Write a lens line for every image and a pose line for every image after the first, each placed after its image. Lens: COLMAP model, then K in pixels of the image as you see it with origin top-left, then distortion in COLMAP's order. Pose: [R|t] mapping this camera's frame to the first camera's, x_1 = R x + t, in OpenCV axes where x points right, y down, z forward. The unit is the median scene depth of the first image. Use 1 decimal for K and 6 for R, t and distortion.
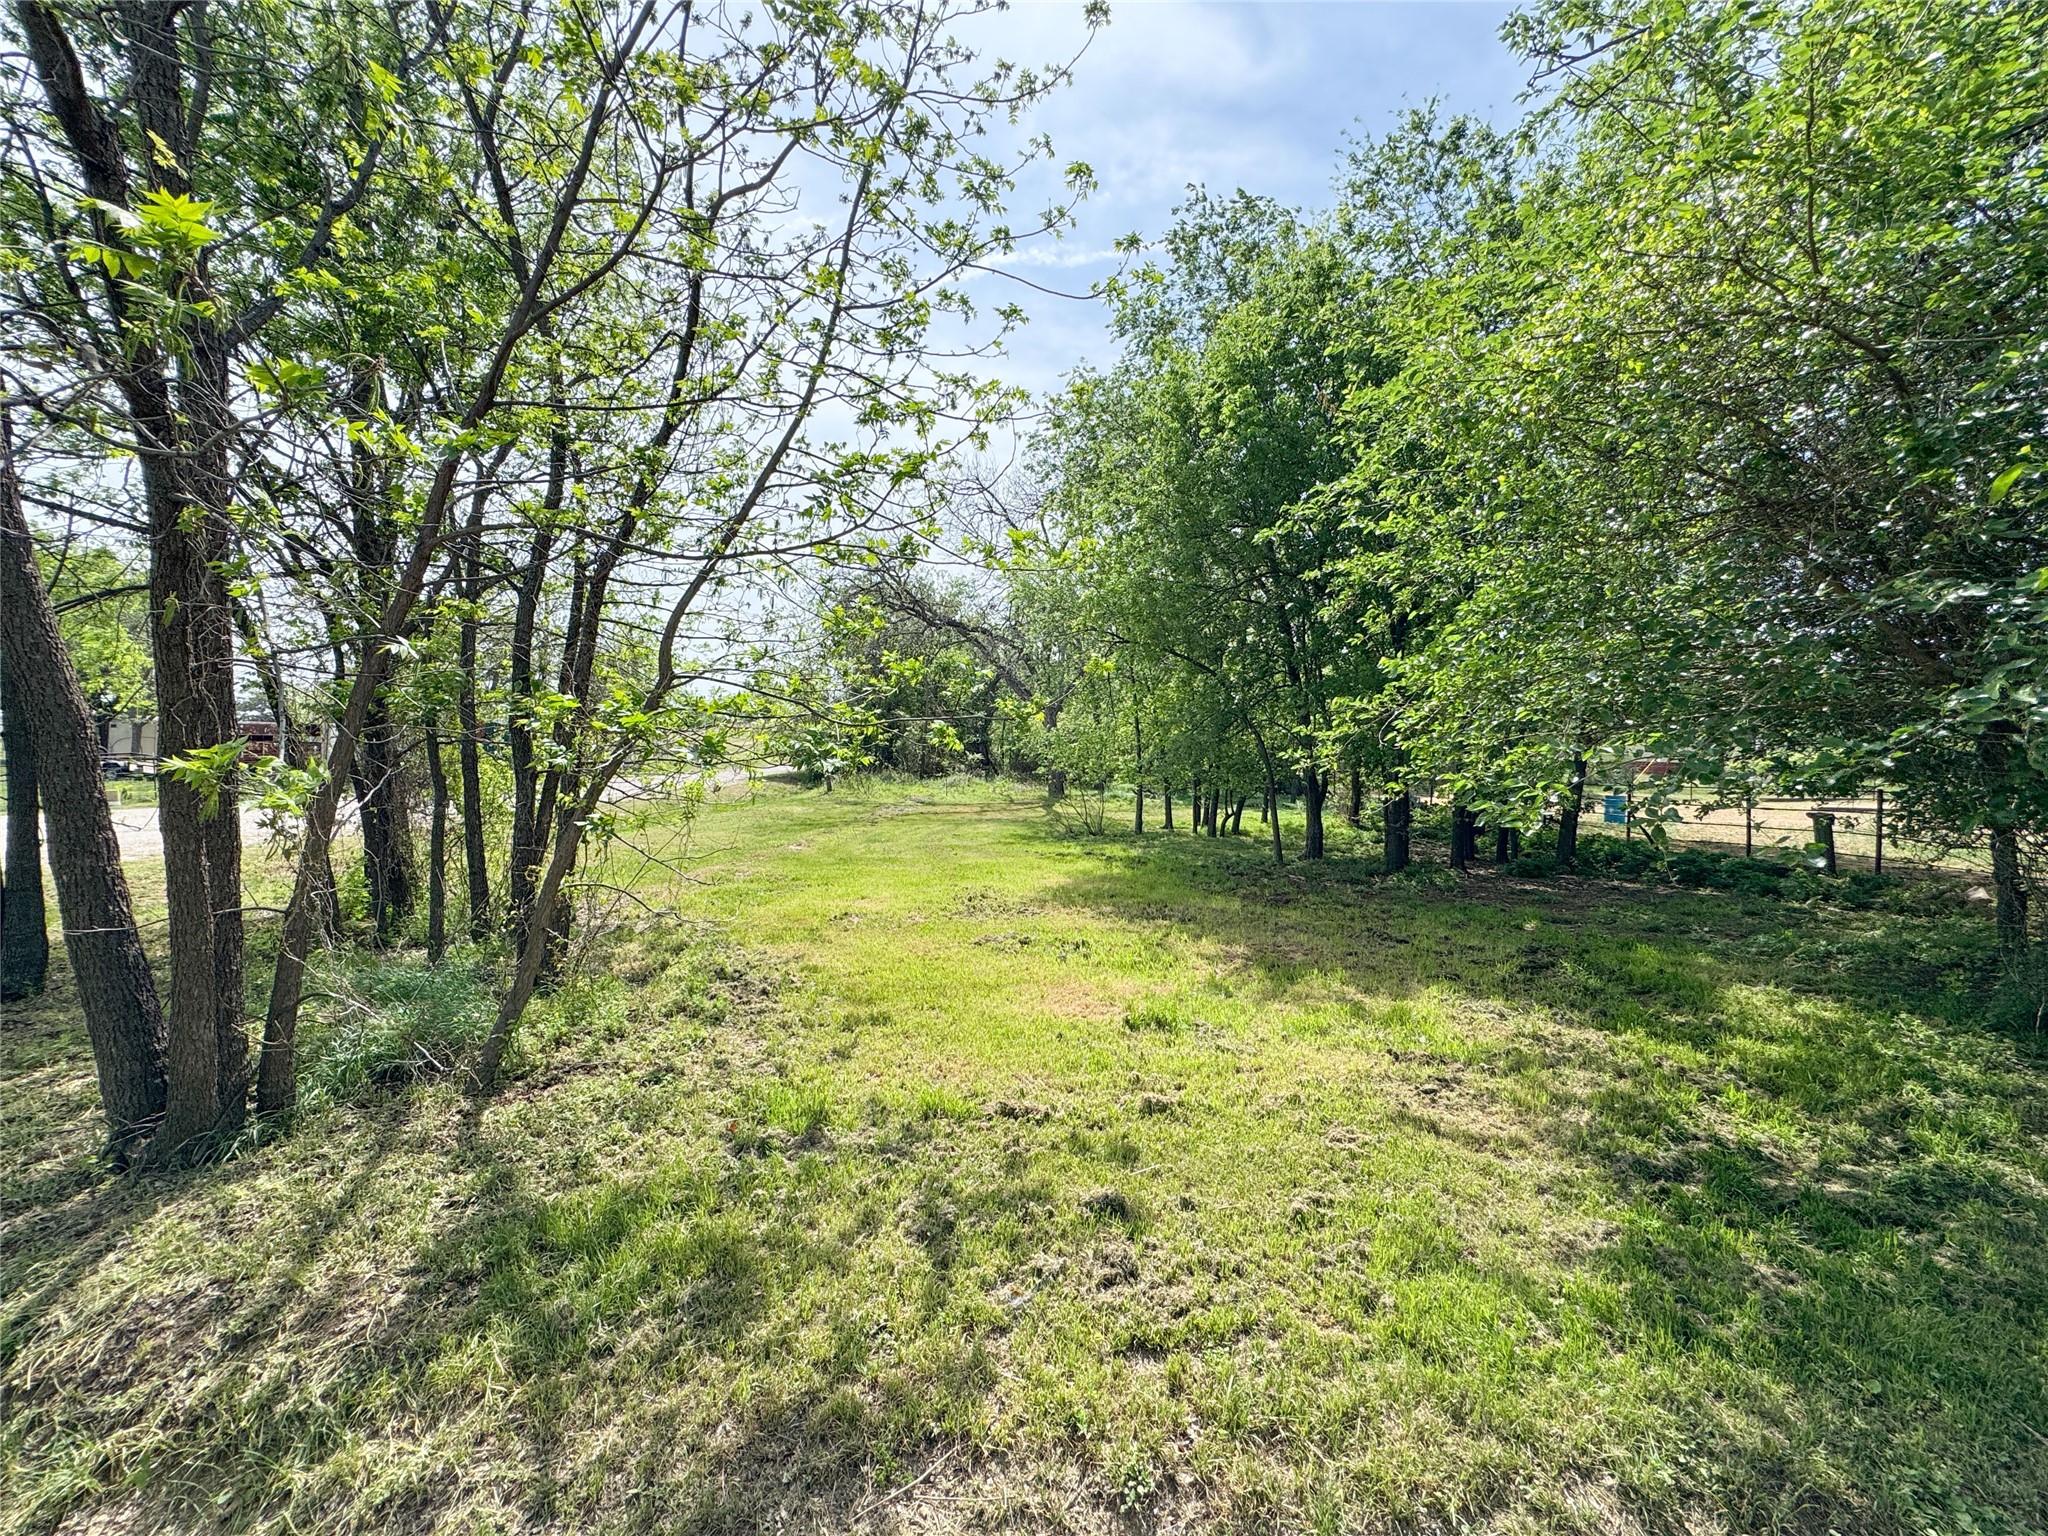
lens RADIAL K [[827.5, 0, 1024.0], [0, 827.5, 768.0], [0, 0, 1]] dist [-0.002647, -0.000903]
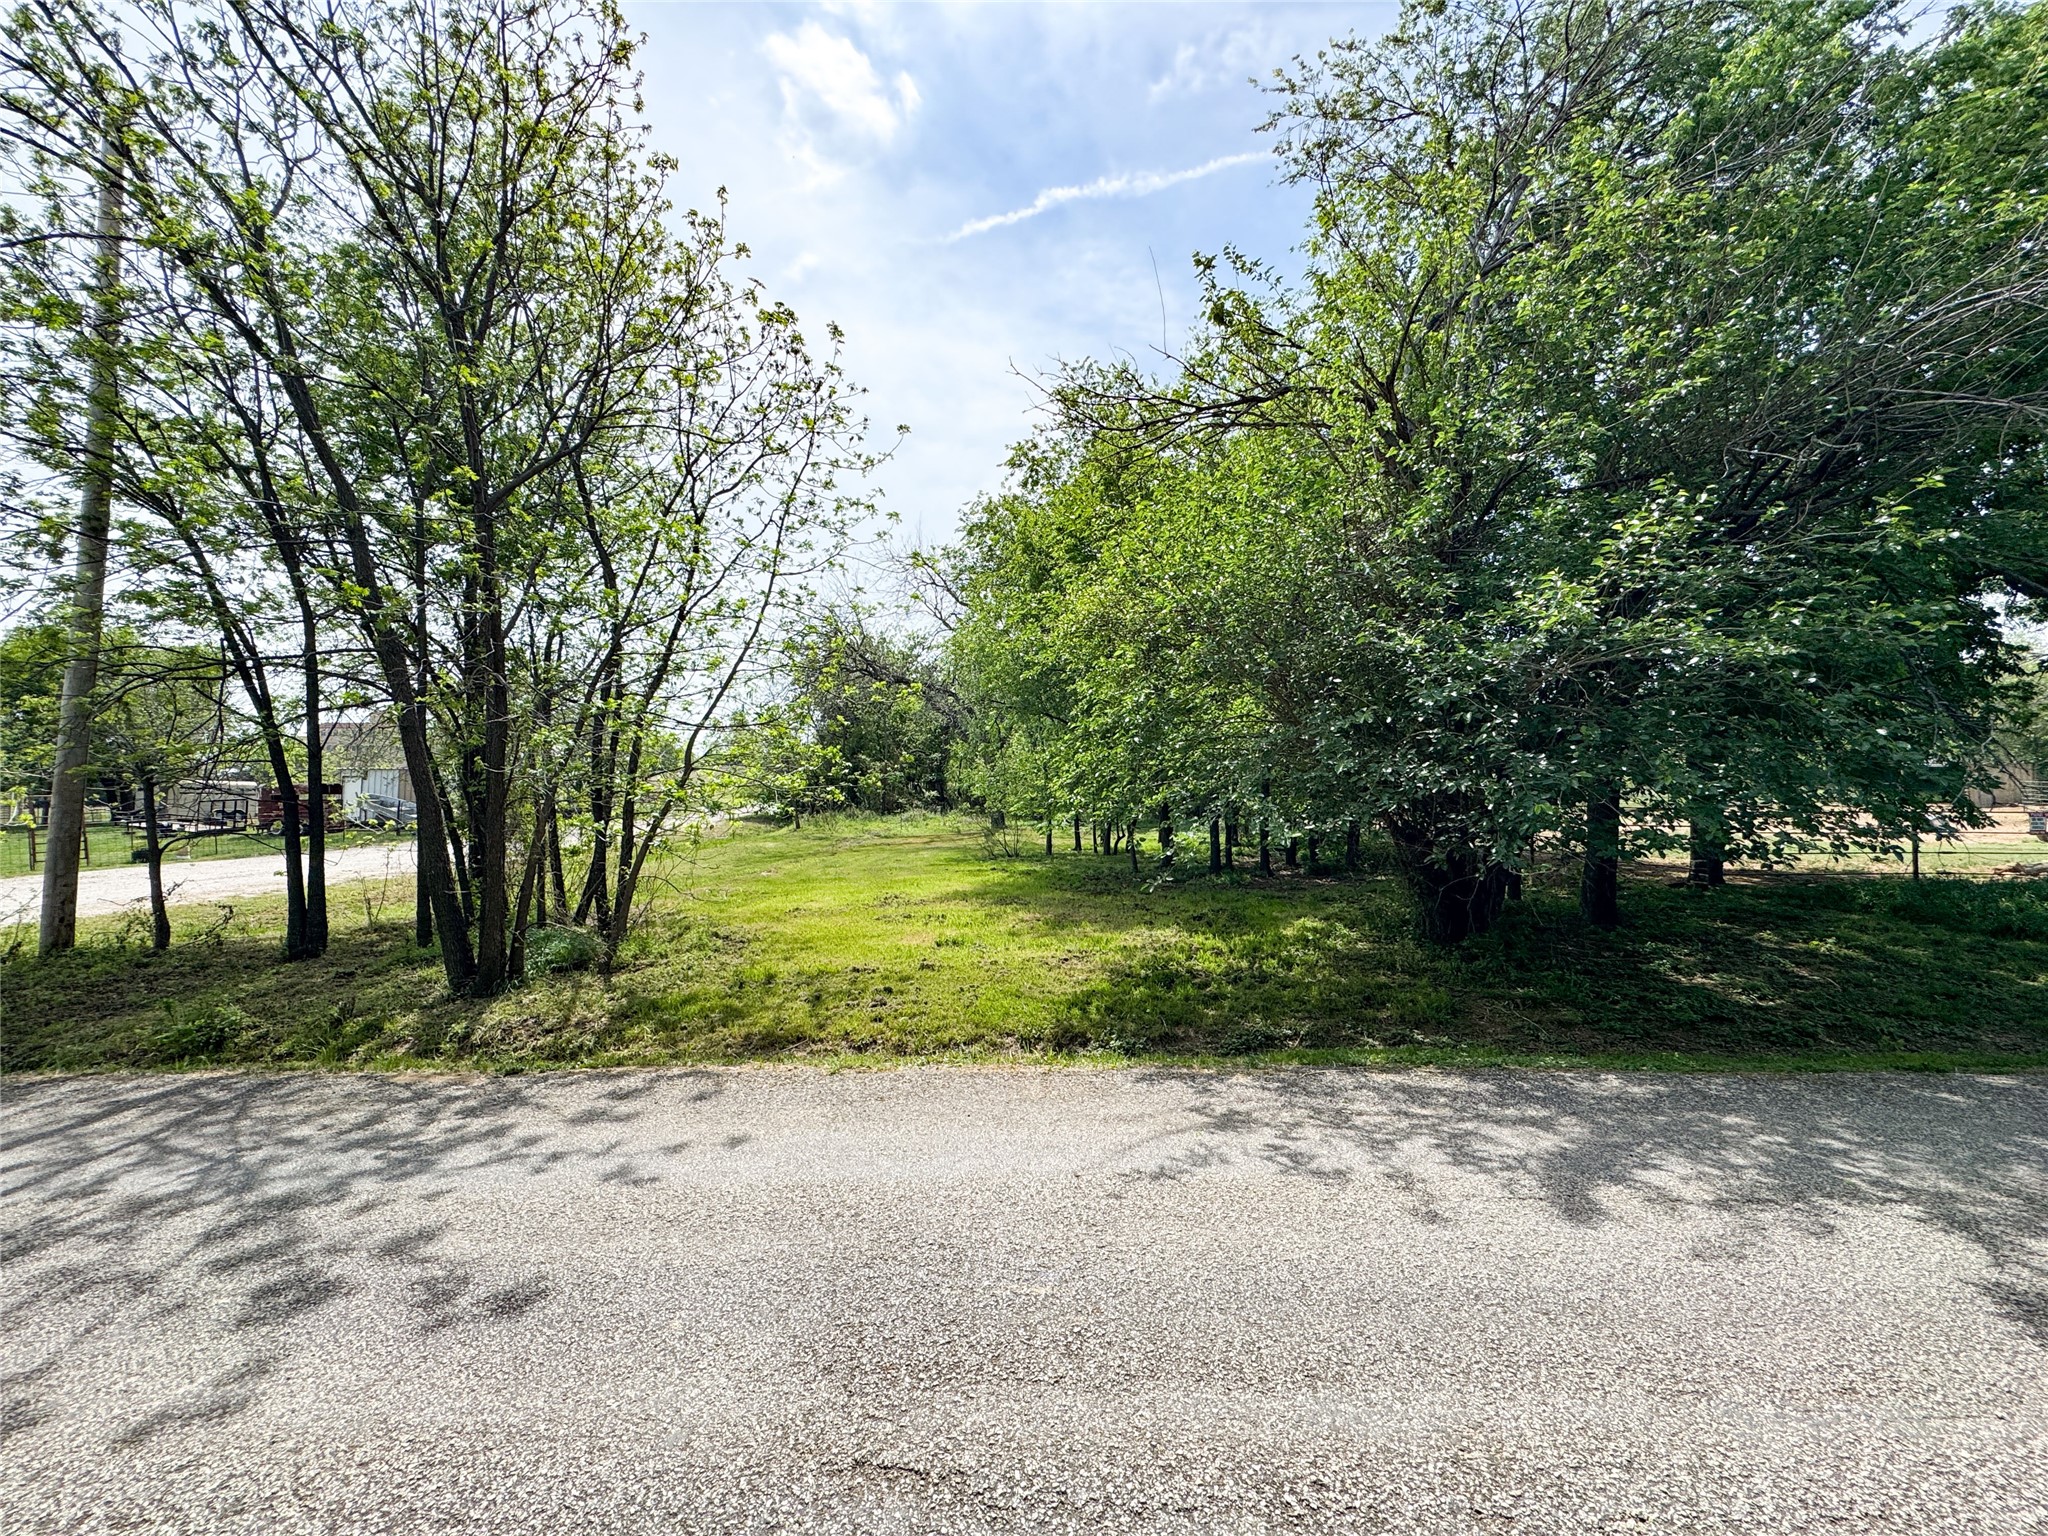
lens RADIAL K [[789.6, 0, 1024.0], [0, 789.6, 768.0], [0, 0, 1]] dist [0.000261, -0.000118]
pose [[0.998696, -0.030094, 0.041228, 0.039202], [0.031772, 0.998667, -0.040671, -0.001793], [-0.039949, 0.041928, 0.998322, -0.124086]]
